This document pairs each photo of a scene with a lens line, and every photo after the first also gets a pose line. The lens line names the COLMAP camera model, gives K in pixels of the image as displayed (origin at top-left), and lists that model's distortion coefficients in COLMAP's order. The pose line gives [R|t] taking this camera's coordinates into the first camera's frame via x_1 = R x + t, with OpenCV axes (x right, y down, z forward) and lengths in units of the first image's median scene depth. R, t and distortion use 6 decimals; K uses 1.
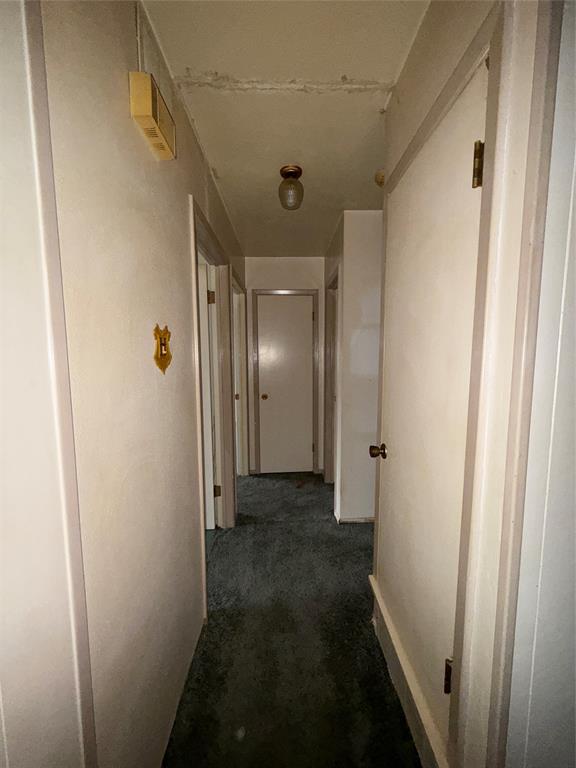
lens RADIAL K [[304.9, 0, 288.2], [0, 304.9, 383.8], [0, 0, 1]] dist [0.000111, -0.000049]
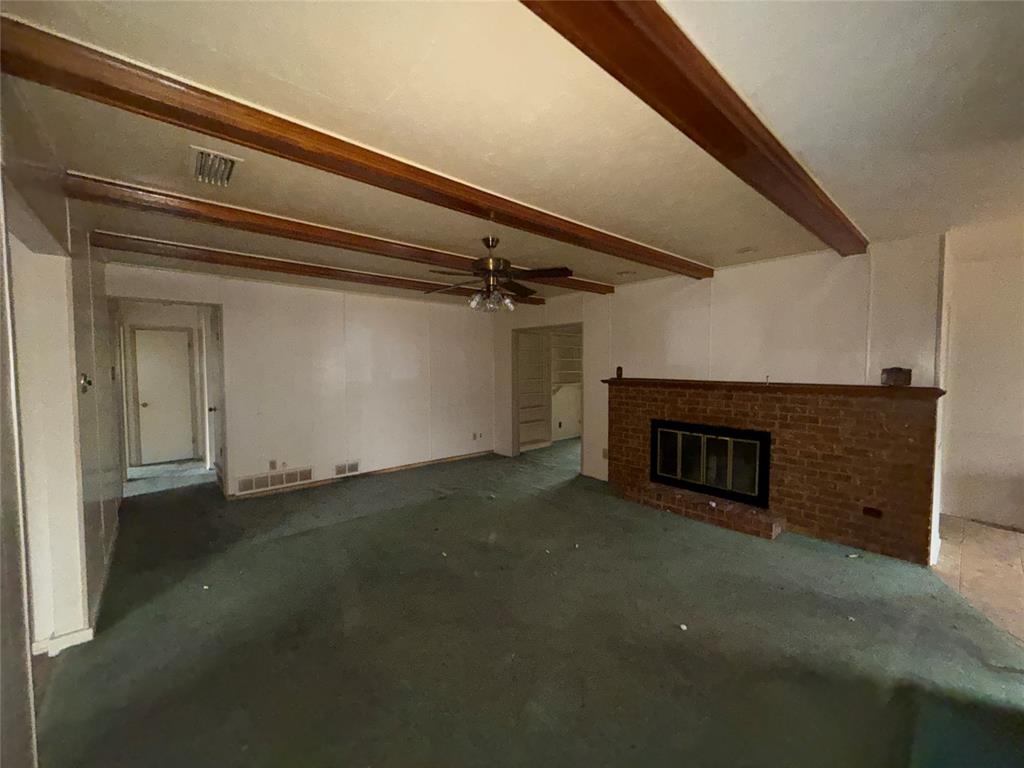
lens RADIAL K [[406.5, 0, 509.1], [0, 406.5, 384.7], [0, 0, 1]] dist [0.000111, -0.000049]
pose [[0.751456, -0.033044, 0.658955, -0.048978], [0.066935, 0.997410, -0.026315, 0.107944], [-0.656379, 0.063882, 0.751722, -1.360954]]
